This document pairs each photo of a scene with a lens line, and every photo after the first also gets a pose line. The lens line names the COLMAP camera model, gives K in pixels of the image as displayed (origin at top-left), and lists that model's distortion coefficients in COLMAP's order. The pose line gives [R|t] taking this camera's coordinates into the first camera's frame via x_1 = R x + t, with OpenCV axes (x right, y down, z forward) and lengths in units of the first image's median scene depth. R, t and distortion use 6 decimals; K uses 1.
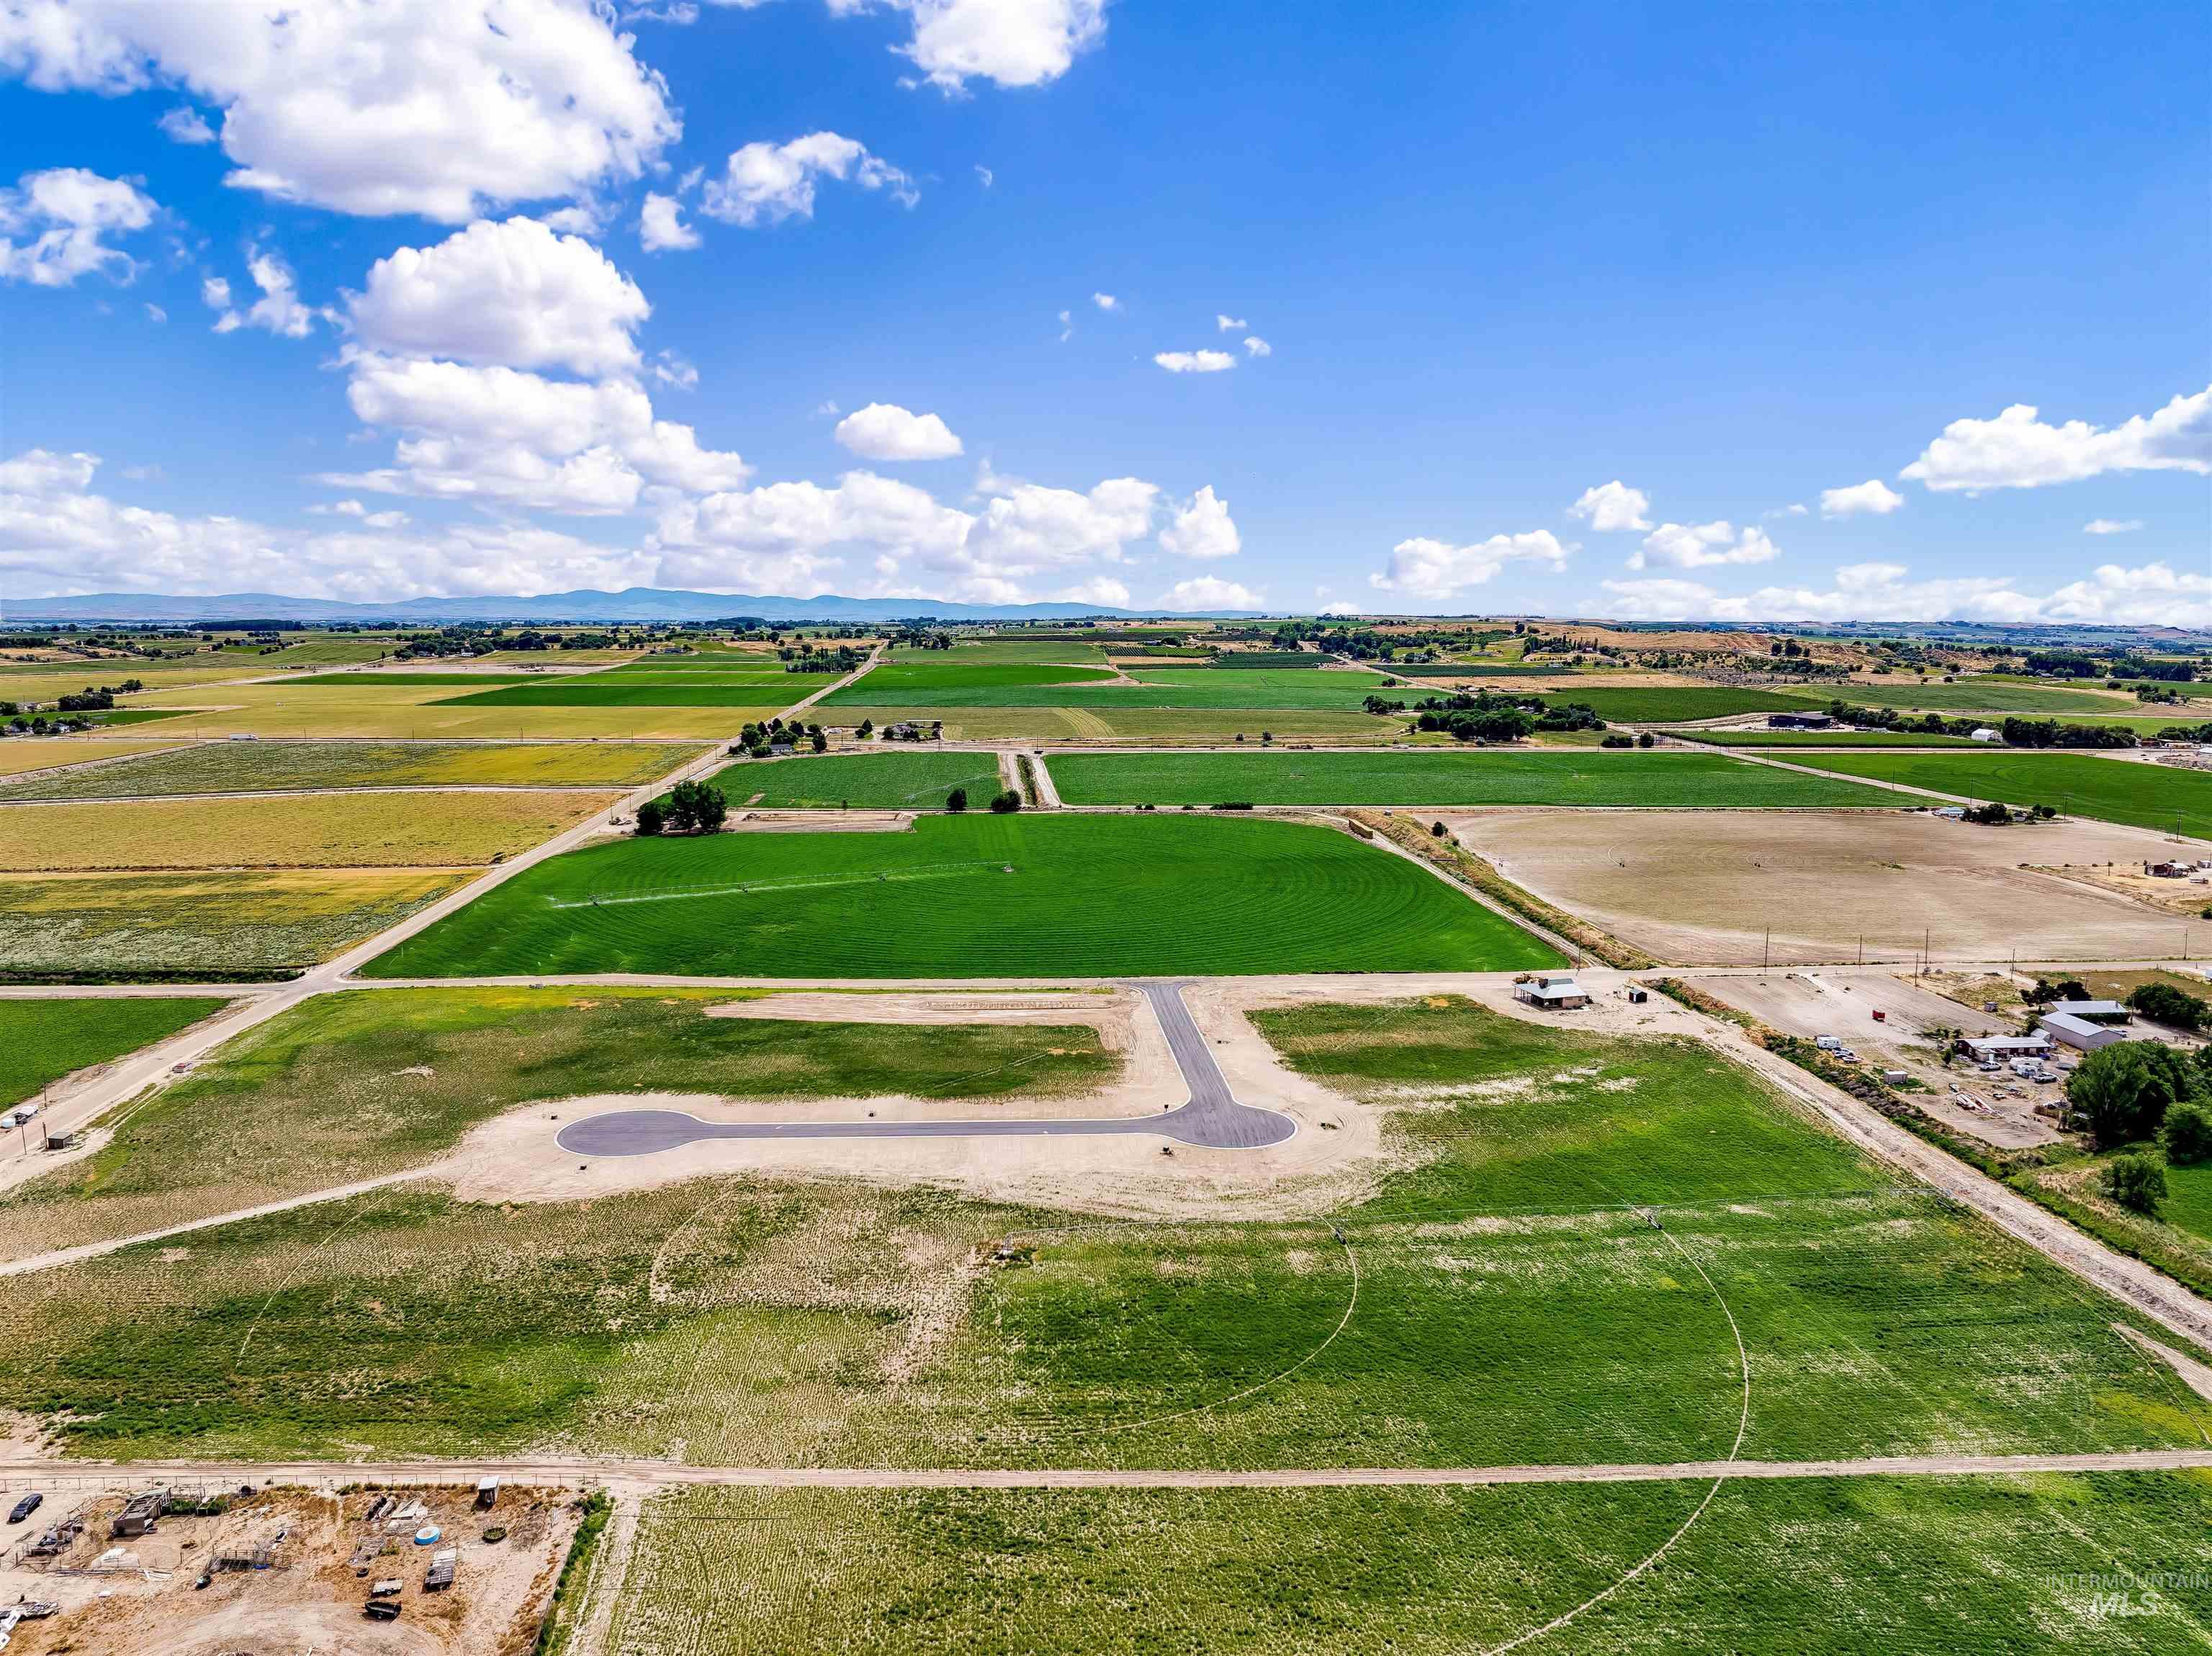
lens RADIAL K [[1553.2, 0, 1106.0], [0, 1553.2, 828.0], [0, 0, 1]] dist [-0.033543, -0.005305]
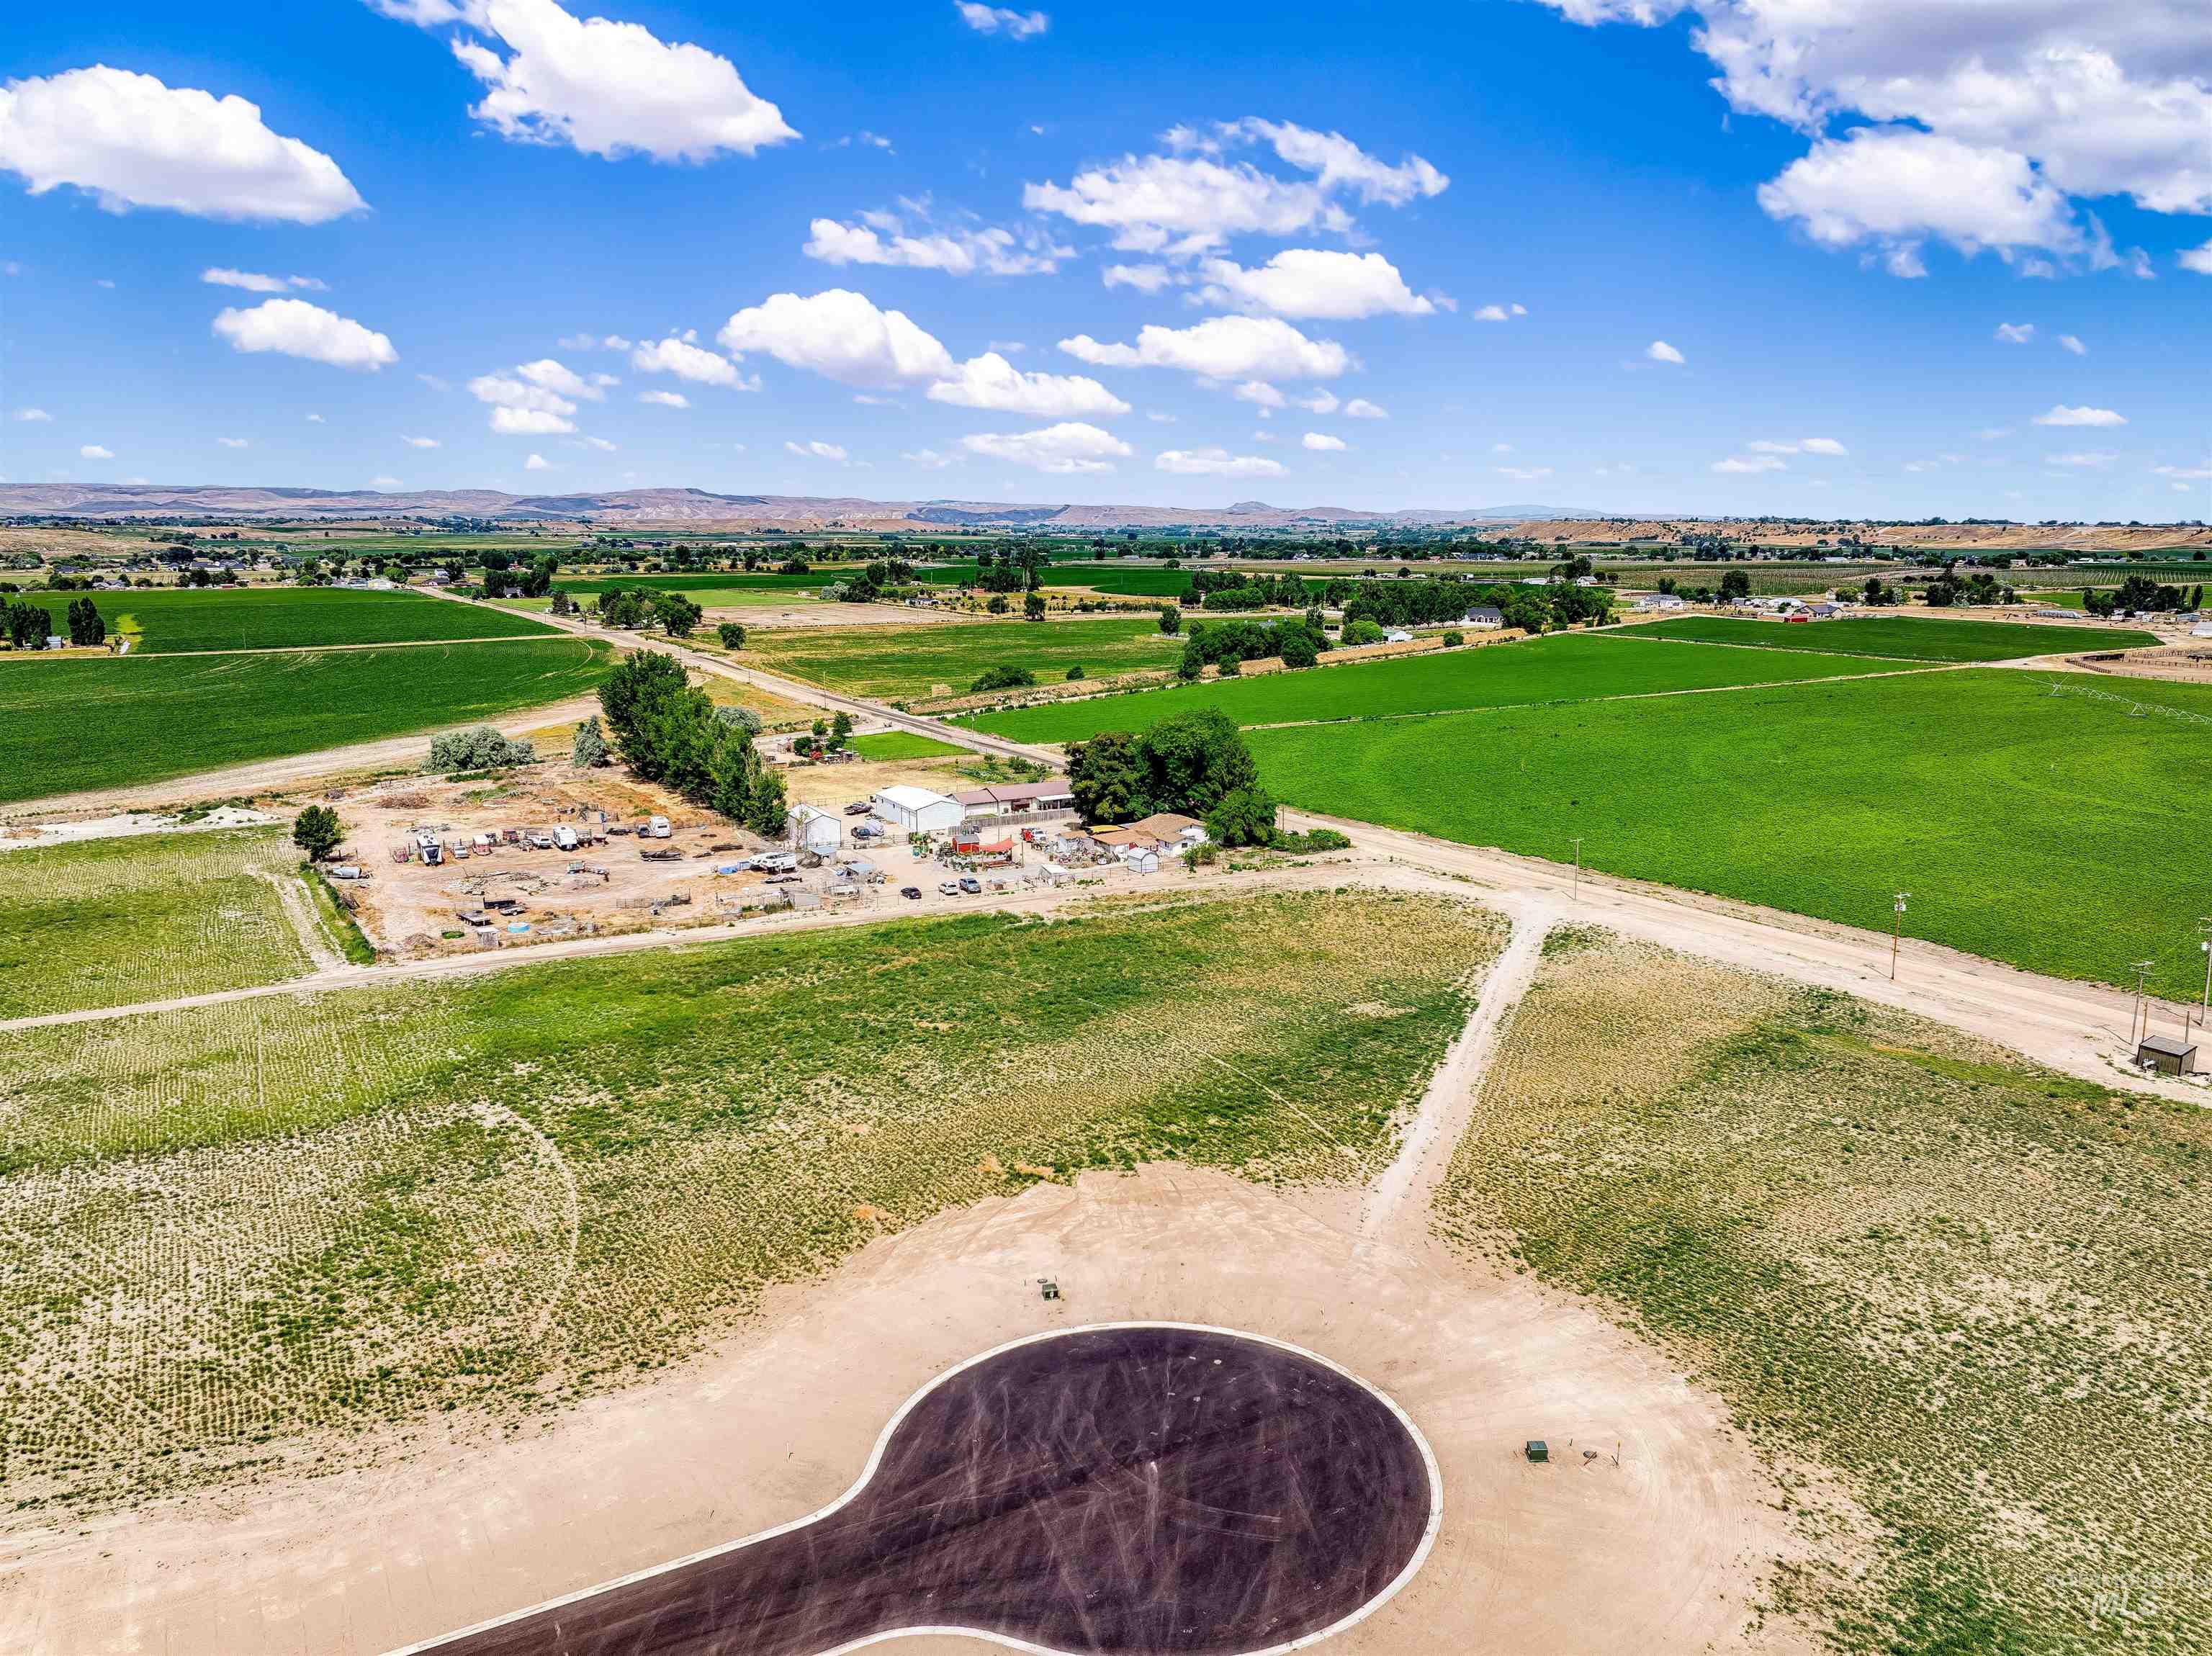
lens RADIAL K [[1553.2, 0, 1106.0], [0, 1553.2, 828.0], [0, 0, 1]] dist [-0.033543, -0.005305]
pose [[-0.897414, 0.078836, -0.434088, -0.172784], [-0.066506, 0.948489, 0.309751, 0.015661], [0.436147, 0.306845, -0.845944, 1.030199]]
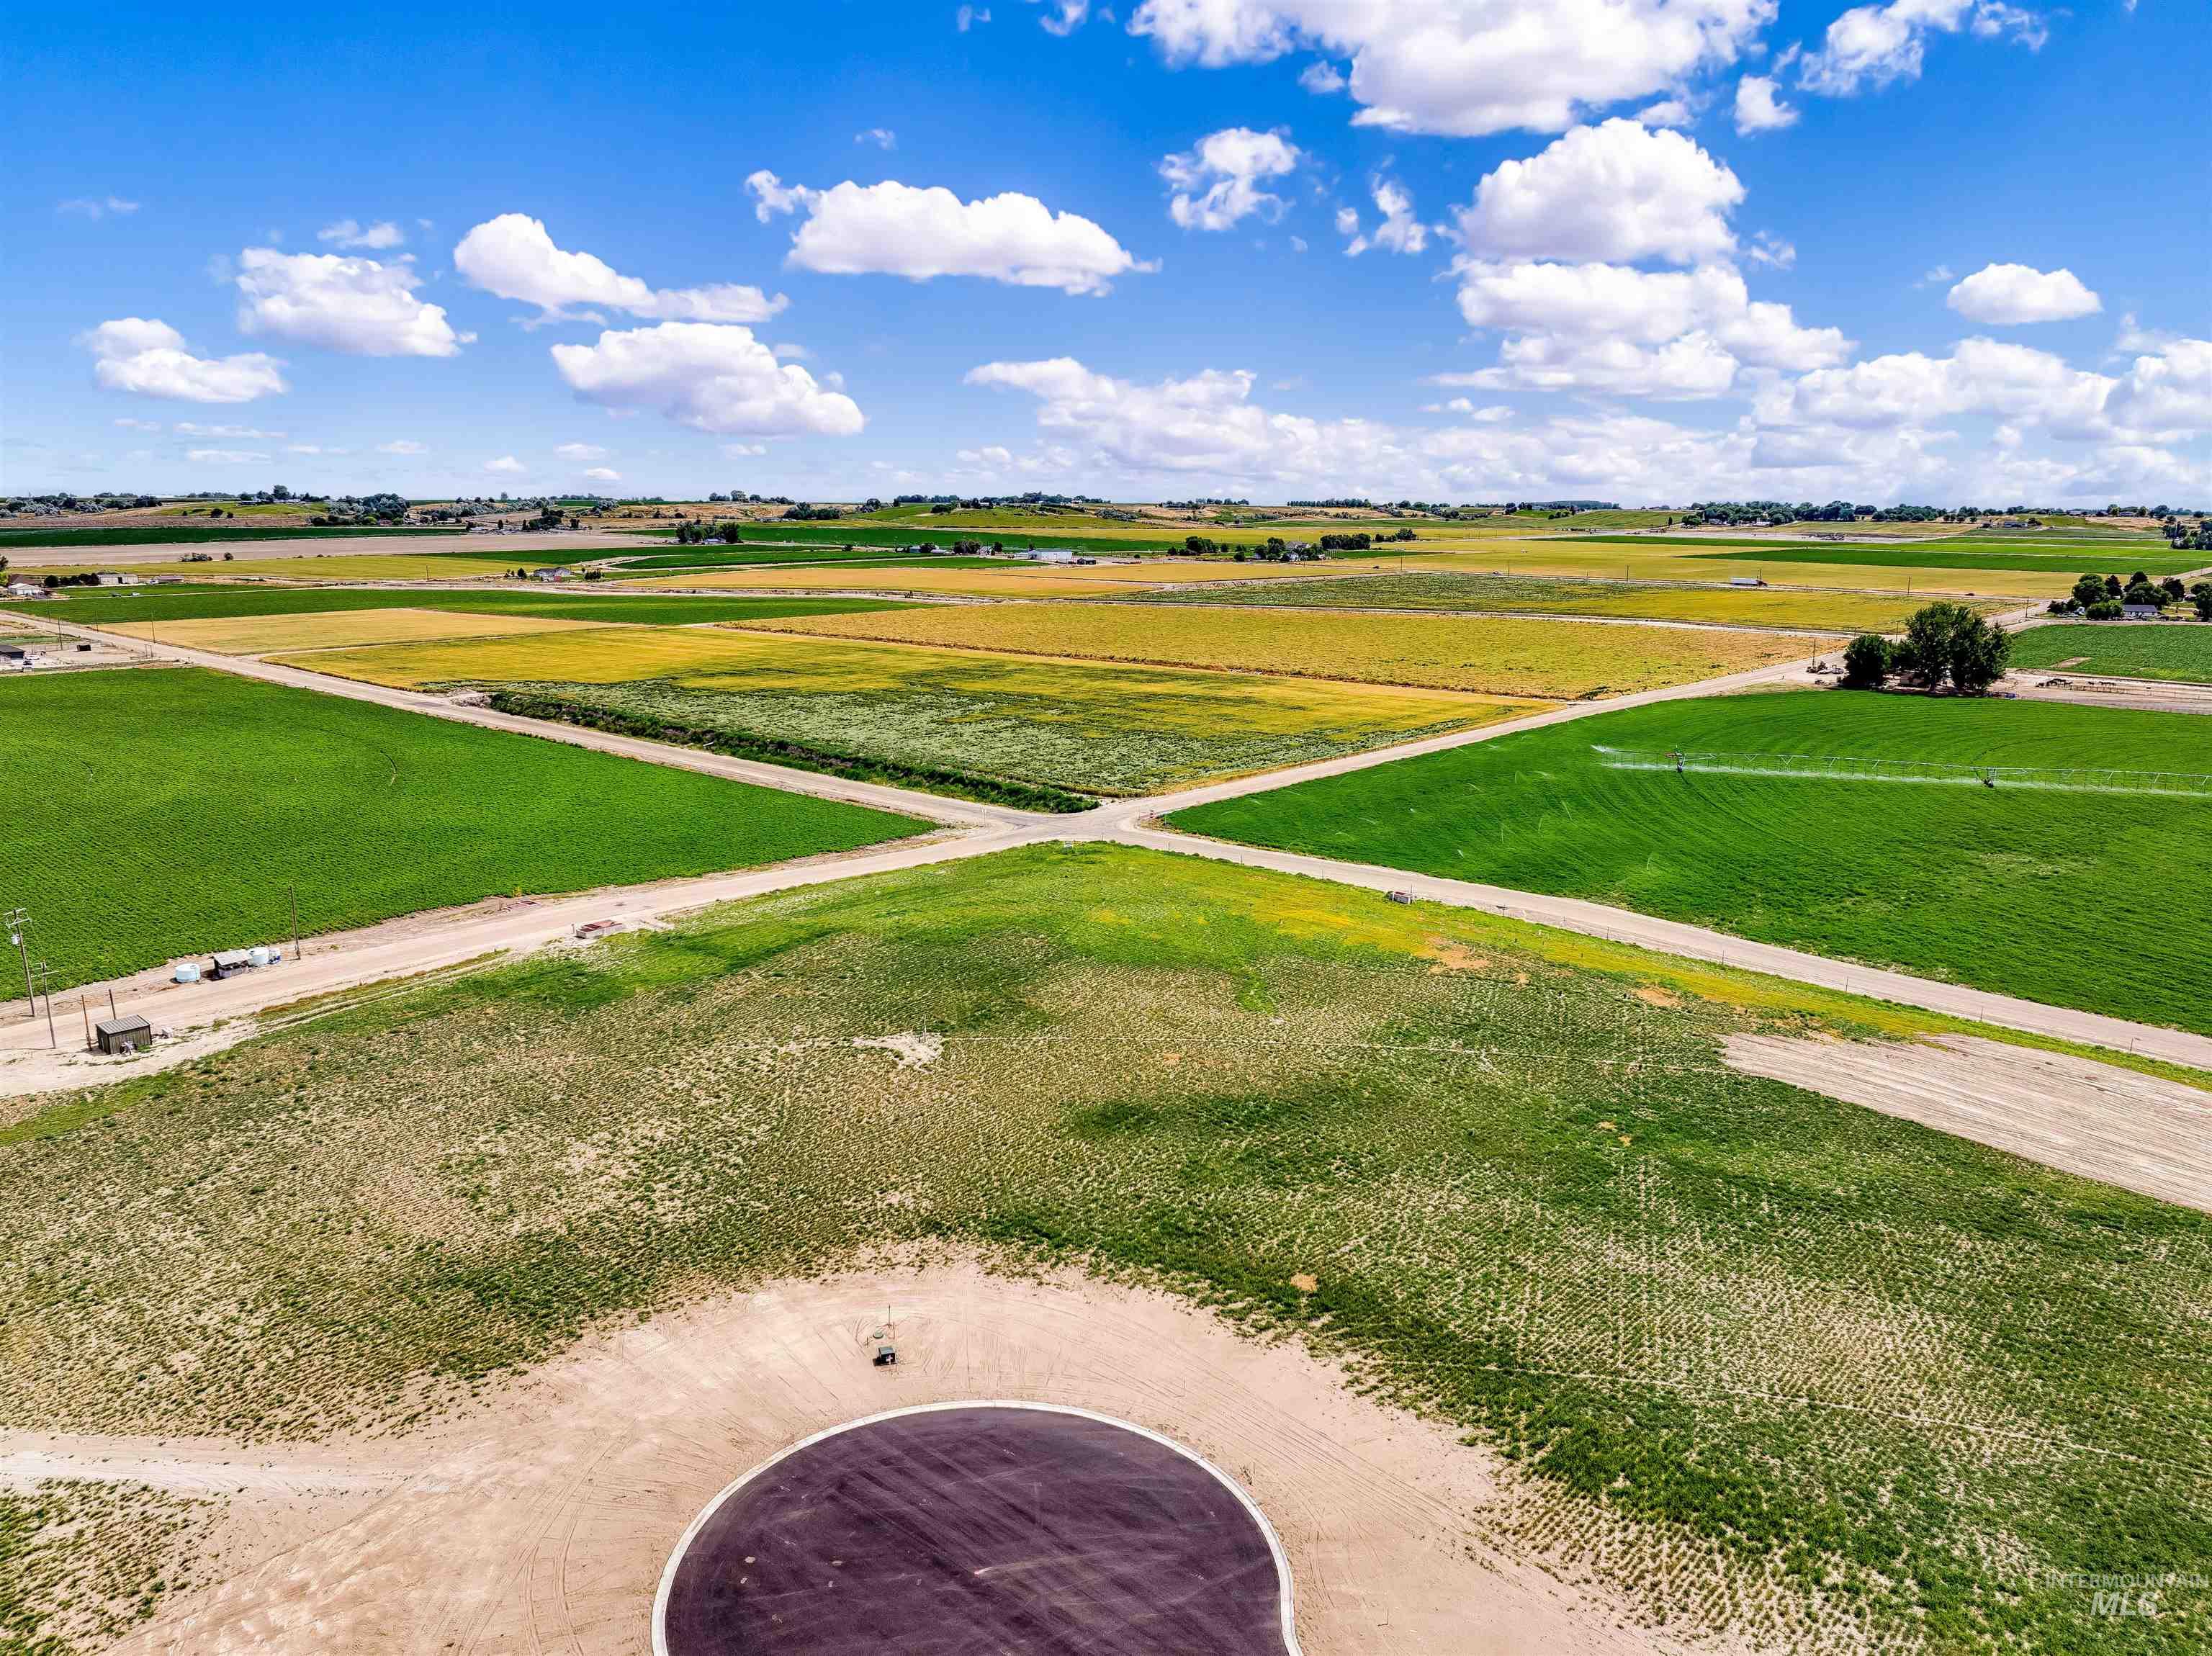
lens RADIAL K [[1553.2, 0, 1106.0], [0, 1553.2, 828.0], [0, 0, 1]] dist [-0.033543, -0.005305]
pose [[0.690839, 0.145209, -0.708276, -0.128218], [-0.101038, 0.989401, 0.104294, 0.051934], [0.715914, -0.000488, 0.698189, 0.744639]]
